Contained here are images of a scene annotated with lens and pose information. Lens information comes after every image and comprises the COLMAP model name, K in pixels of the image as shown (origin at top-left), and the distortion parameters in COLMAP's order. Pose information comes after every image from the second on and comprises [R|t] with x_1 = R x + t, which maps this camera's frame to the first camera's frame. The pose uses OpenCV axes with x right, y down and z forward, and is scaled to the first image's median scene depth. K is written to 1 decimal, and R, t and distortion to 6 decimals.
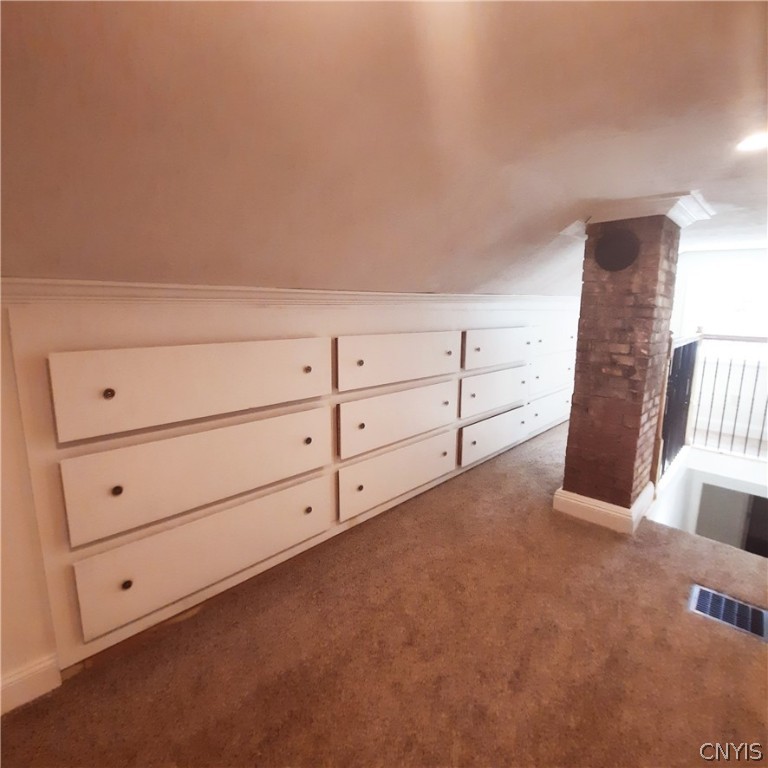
lens RADIAL K [[408.3, 0, 394.1], [0, 408.3, 369.0], [0, 0, 1]] dist [-0.013375, -0.002579]
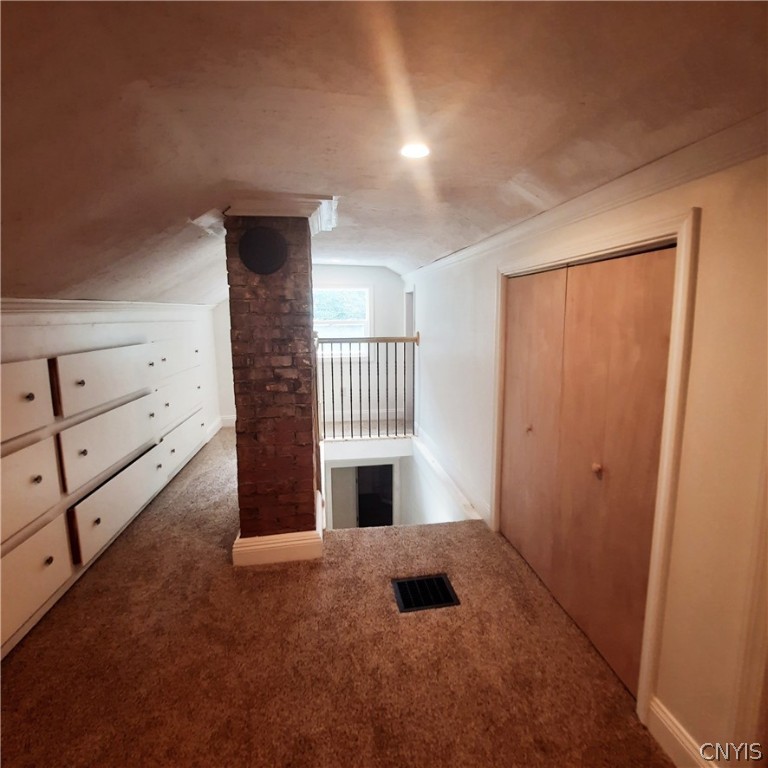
lens RADIAL K [[408.3, 0, 394.1], [0, 408.3, 369.0], [0, 0, 1]] dist [-0.013375, -0.002579]
pose [[0.600411, -0.118356, 0.790885, -0.008395], [0.136759, 0.989614, 0.044273, -0.037924], [-0.787911, 0.081579, 0.610361, 0.249278]]
